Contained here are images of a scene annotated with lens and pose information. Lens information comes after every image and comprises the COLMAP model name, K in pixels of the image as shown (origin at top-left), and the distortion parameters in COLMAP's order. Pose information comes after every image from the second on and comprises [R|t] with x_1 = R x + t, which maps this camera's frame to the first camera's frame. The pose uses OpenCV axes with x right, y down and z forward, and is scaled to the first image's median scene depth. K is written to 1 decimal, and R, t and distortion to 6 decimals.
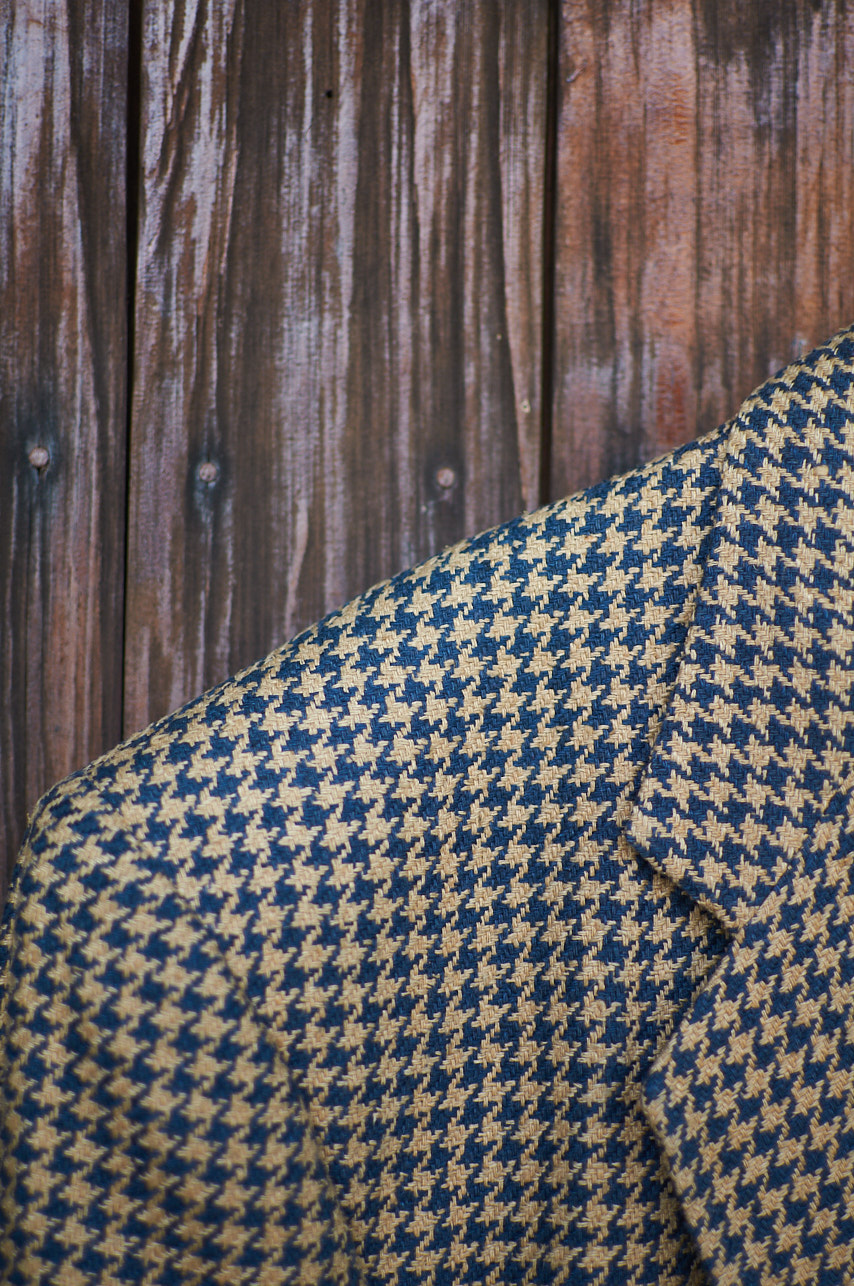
lens RADIAL K [[1972.1, 0, 427.0], [0, 1972.1, 643.0], [0, 0, 1]] dist [-0.041754, -0.022077]
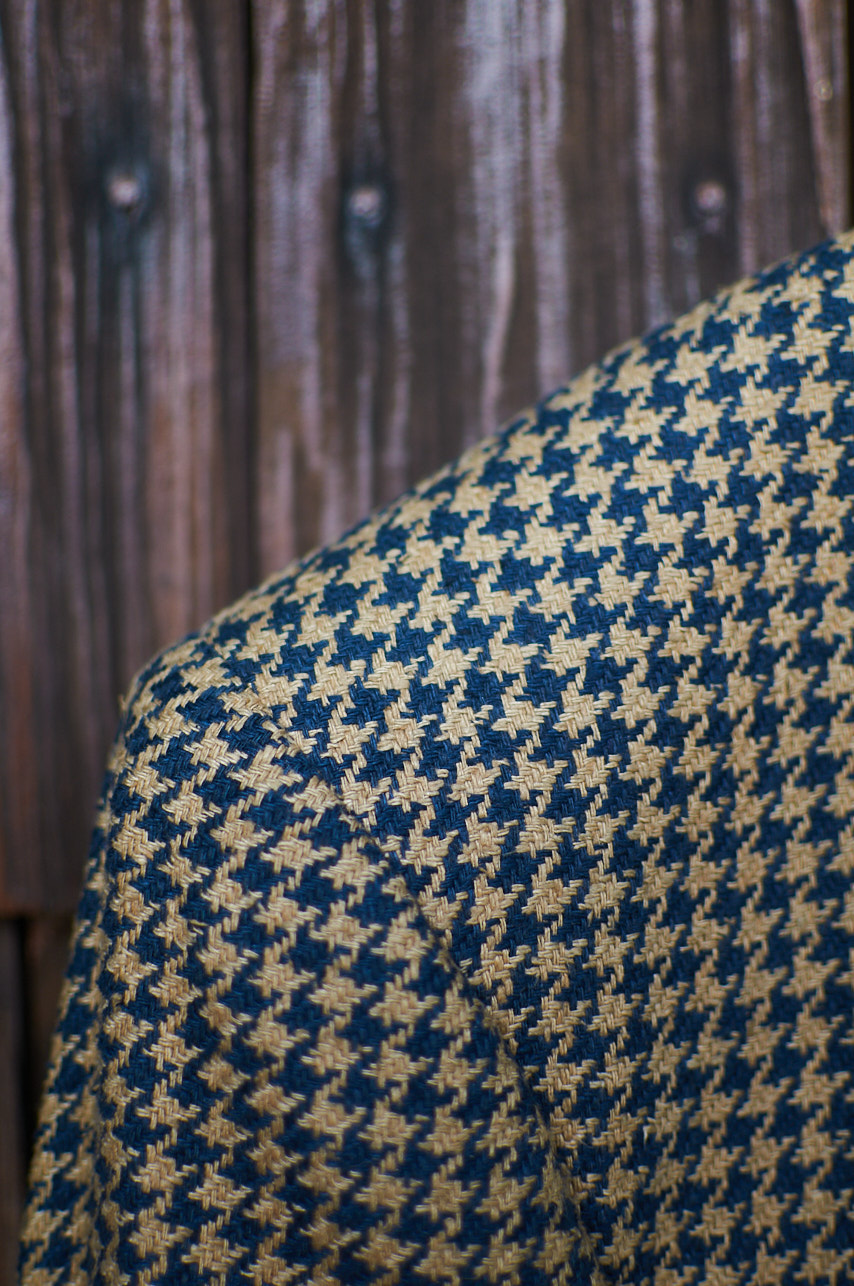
lens RADIAL K [[1972.1, 0, 427.0], [0, 1972.1, 643.0], [0, 0, 1]] dist [-0.041754, -0.022077]
pose [[0.996388, -0.029332, -0.079687, -0.042272], [0.032438, 0.998753, 0.037960, 0.045900], [0.078474, -0.040408, 0.996097, 0.329463]]
